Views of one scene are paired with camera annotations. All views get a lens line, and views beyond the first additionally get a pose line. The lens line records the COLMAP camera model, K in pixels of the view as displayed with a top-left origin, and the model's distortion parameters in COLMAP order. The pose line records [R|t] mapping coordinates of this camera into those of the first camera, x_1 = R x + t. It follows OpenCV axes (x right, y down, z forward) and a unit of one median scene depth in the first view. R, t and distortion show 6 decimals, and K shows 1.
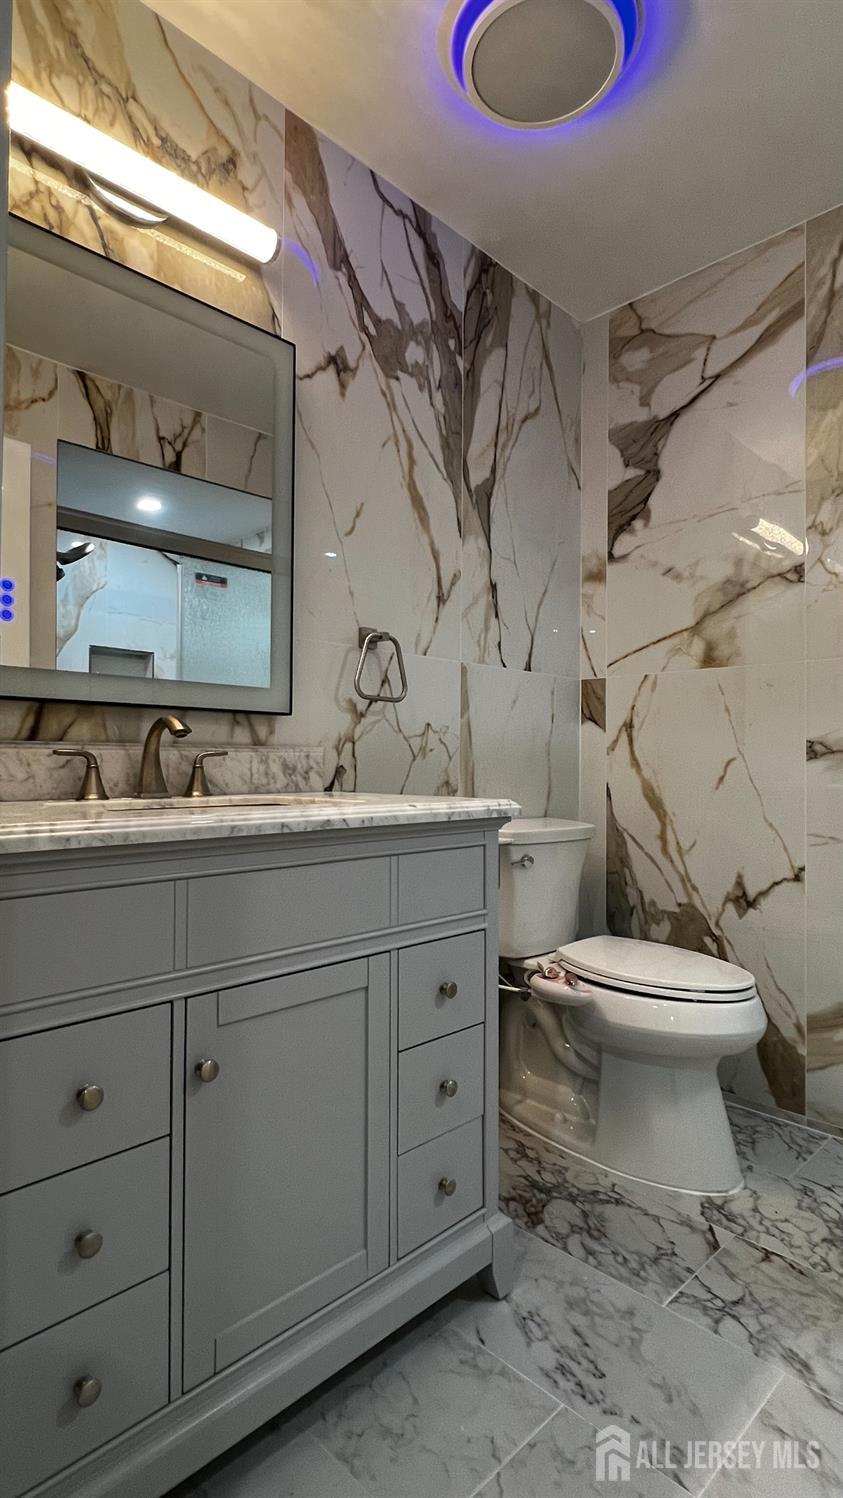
lens RADIAL K [[779.3, 0, 428.9], [0, 779.3, 746.6], [0, 0, 1]] dist [-0.008721, 0.001876]
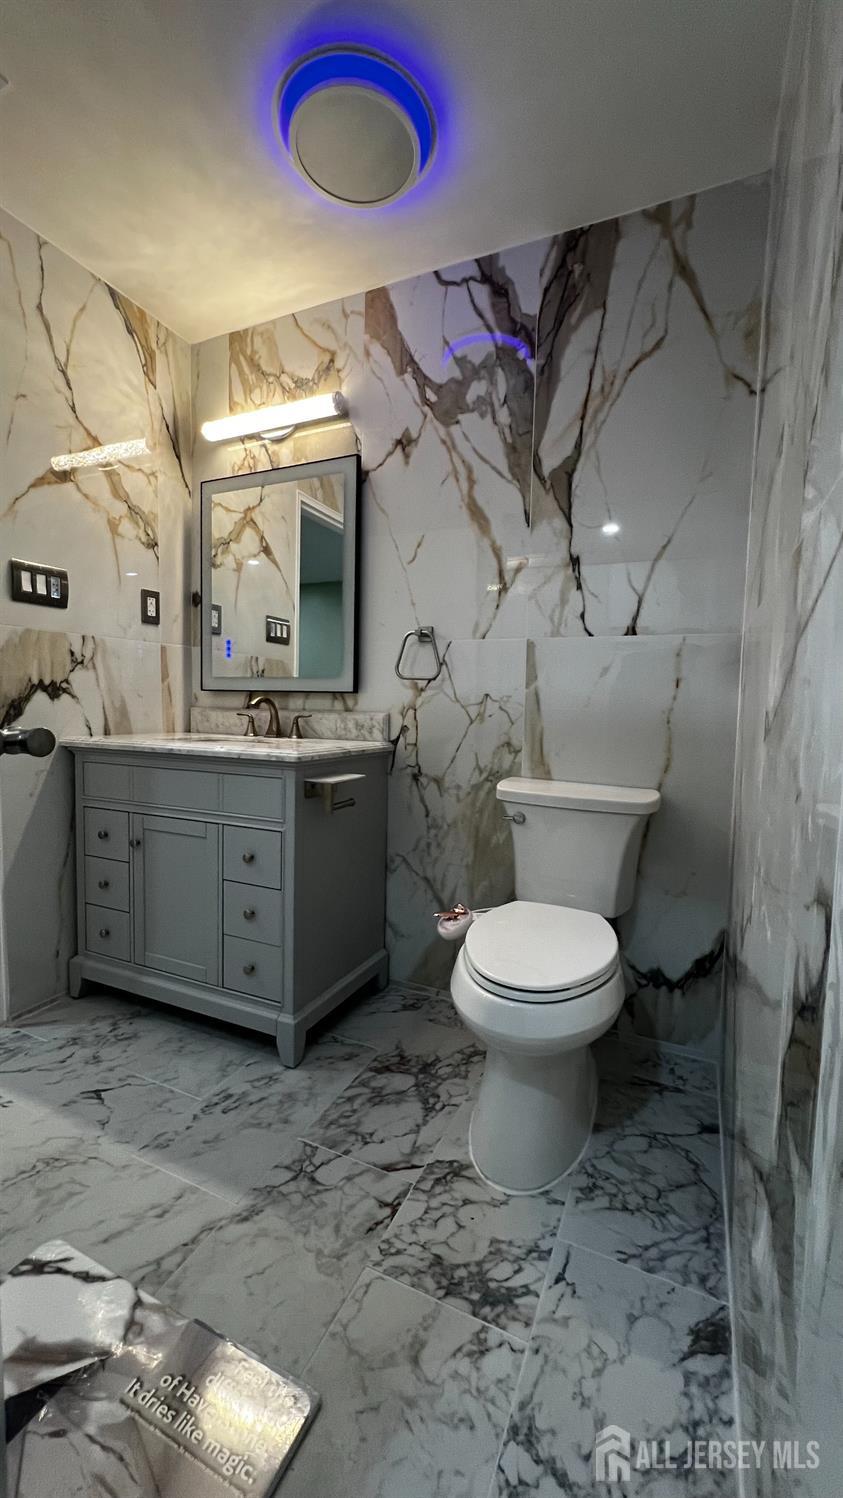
lens RADIAL K [[599.4, 0, 420.1], [0, 599.4, 751.2], [0, 0, 1]] dist [-0.003905, -0.000377]
pose [[0.342614, 0.068647, -0.936965, 0.952924], [-0.002424, 0.997388, 0.072188, -0.008639], [0.939473, -0.022461, 0.341885, 0.638366]]
